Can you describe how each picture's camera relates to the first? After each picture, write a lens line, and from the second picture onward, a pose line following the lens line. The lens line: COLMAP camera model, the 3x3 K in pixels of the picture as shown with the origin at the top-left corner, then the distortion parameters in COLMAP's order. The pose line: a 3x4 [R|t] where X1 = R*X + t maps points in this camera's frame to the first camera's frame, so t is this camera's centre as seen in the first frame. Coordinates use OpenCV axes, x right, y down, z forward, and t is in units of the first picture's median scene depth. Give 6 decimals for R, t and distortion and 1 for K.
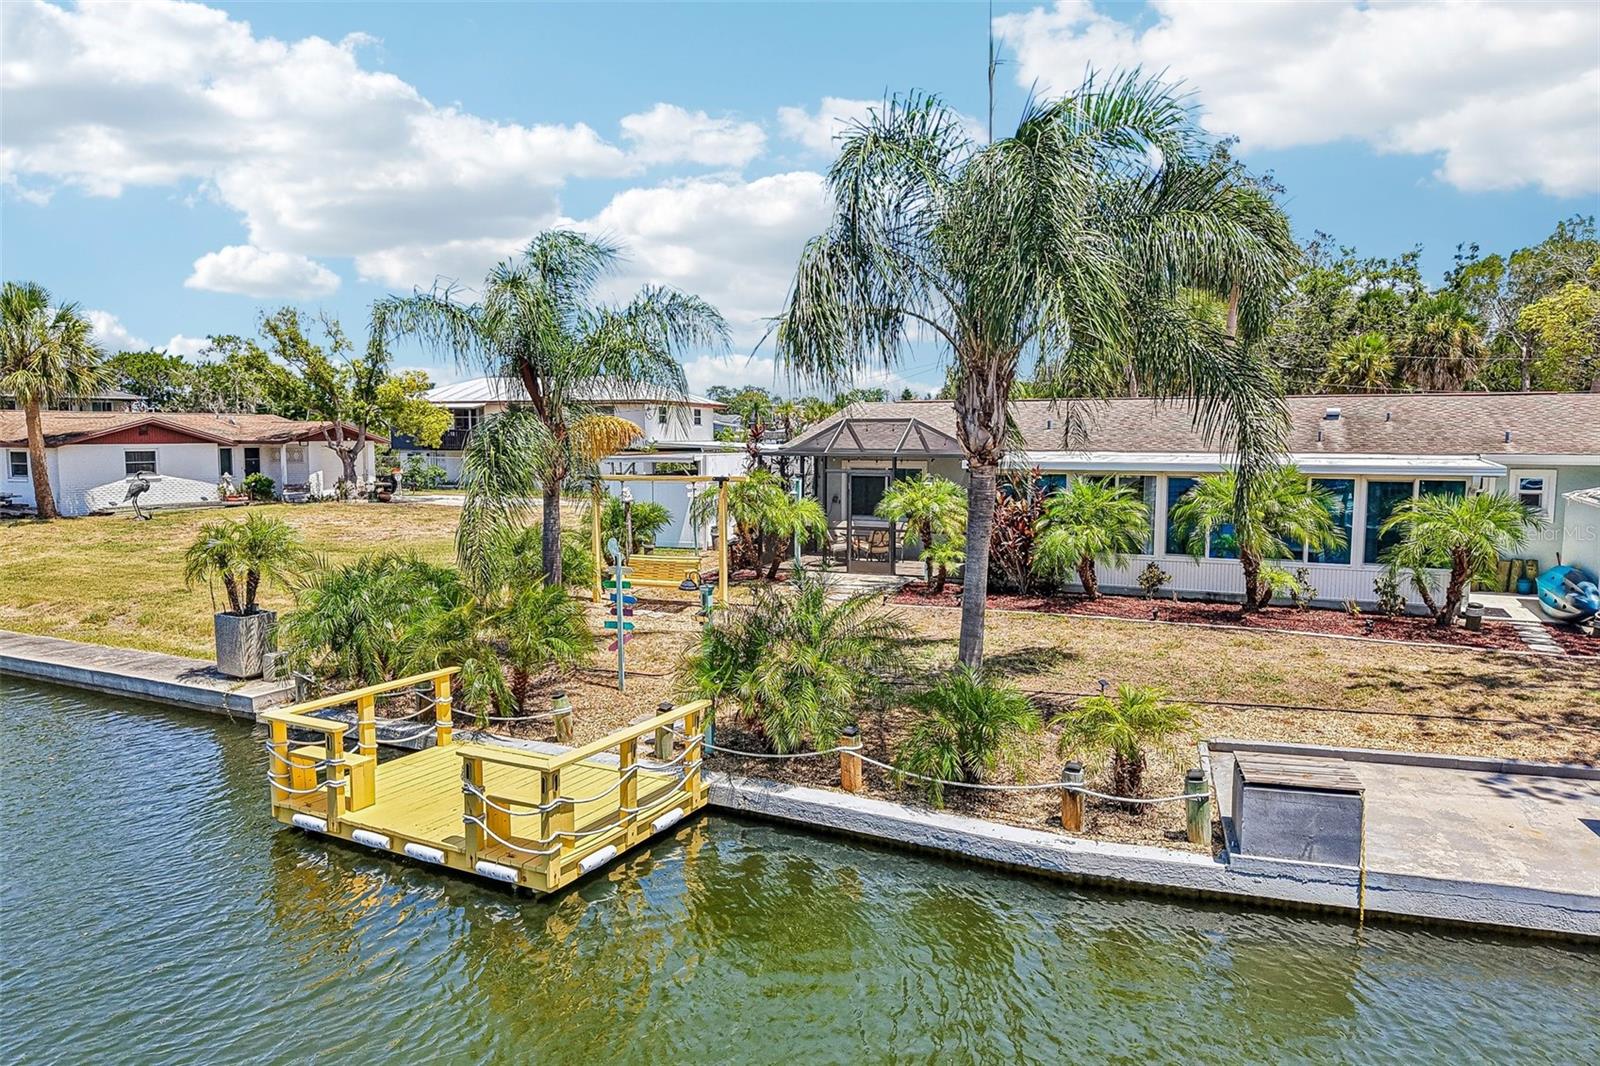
lens RADIAL K [[1078.2, 0, 793.4], [0, 1078.2, 532.6], [0, 0, 1]] dist [0.006145, 0.009705]
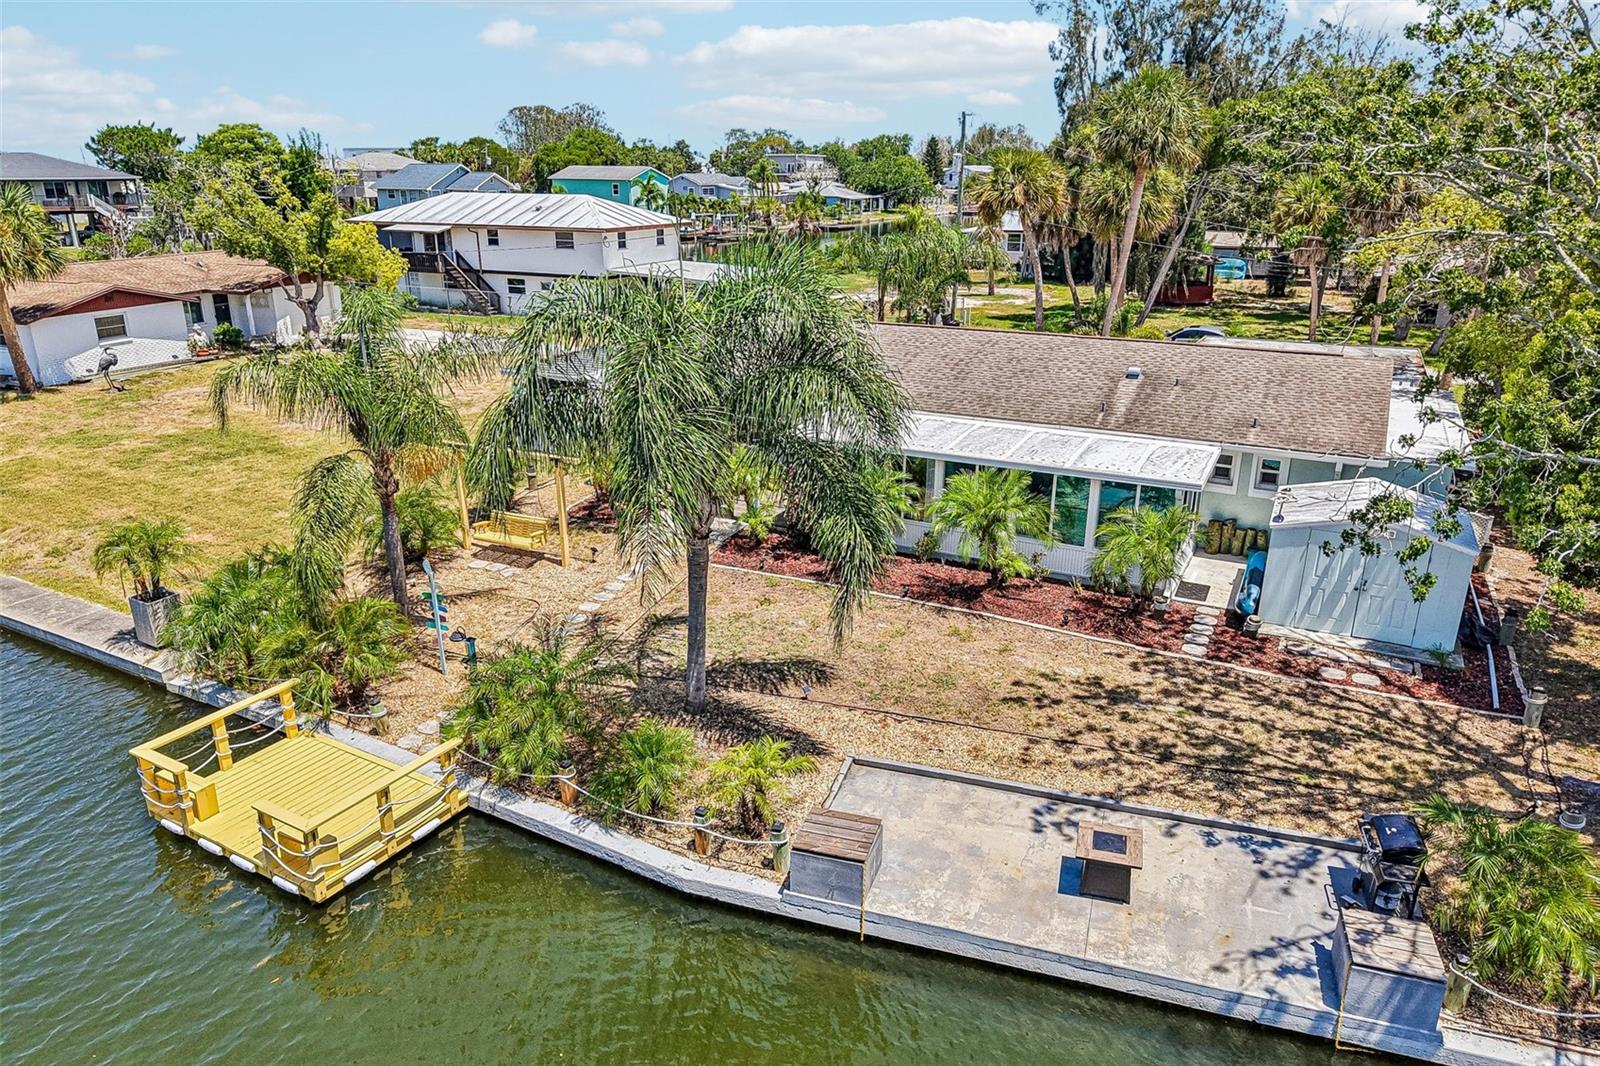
lens RADIAL K [[1078.2, 0, 804.4], [0, 1078.2, 532.2], [0, 0, 1]] dist [0.006145, 0.009705]
pose [[0.999315, 0.016657, -0.033055, 0.144706], [-0.007850, 0.968081, 0.250513, -0.161063], [0.036173, -0.250082, 0.967549, -0.082662]]
